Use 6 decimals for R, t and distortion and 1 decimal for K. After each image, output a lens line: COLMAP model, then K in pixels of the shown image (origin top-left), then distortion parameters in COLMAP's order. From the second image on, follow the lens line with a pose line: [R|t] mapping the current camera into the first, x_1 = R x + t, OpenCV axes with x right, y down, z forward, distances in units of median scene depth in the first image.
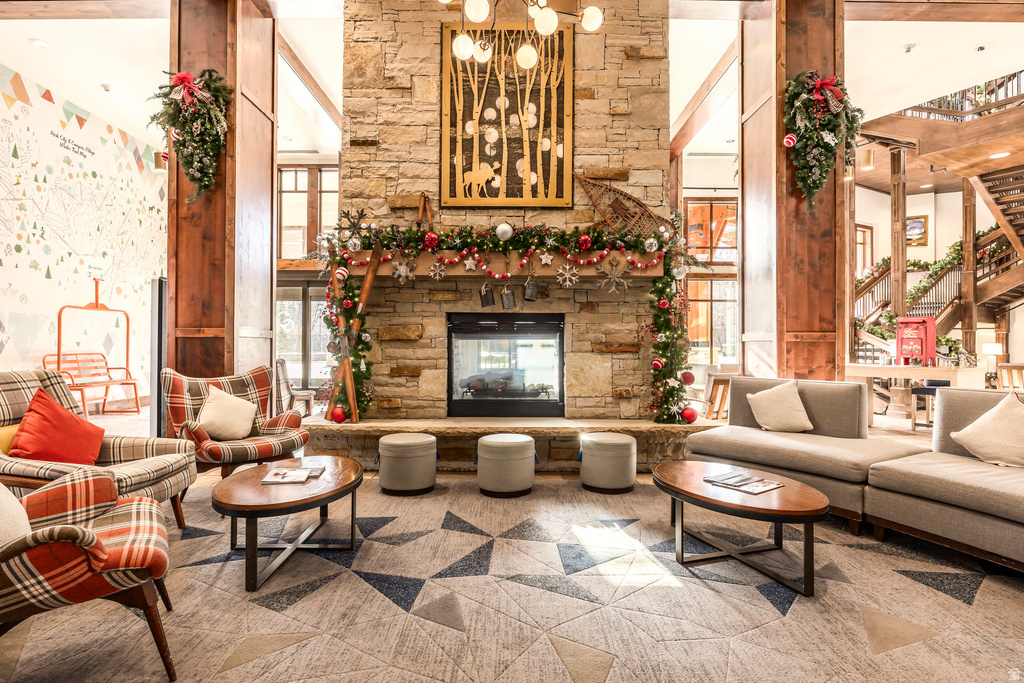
lens RADIAL K [[555.0, 0, 513.0], [0, 555.0, 339.0], [0, 0, 1]] dist [-0.000155, -0.002519]
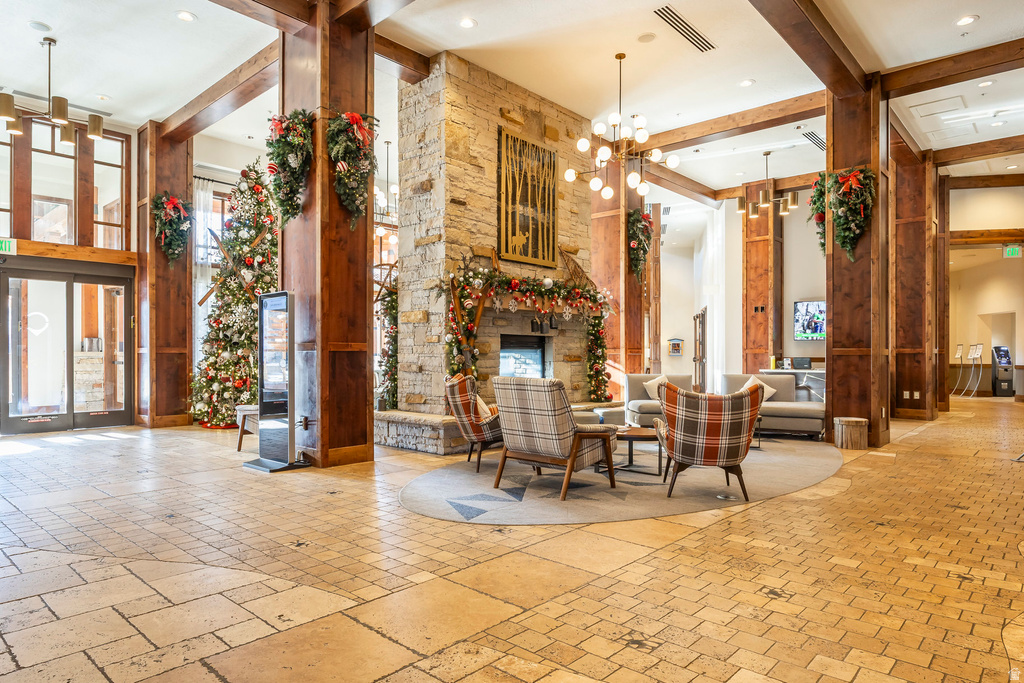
lens RADIAL K [[608.9, 0, 508.5], [0, 608.9, 350.2], [0, 0, 1]] dist [-0.001191, -0.000752]
pose [[0.679929, 0.005281, 0.733259, -1.232192], [-0.011433, 0.999929, 0.003399, -0.012400], [-0.733189, -0.010695, 0.679941, -0.060764]]
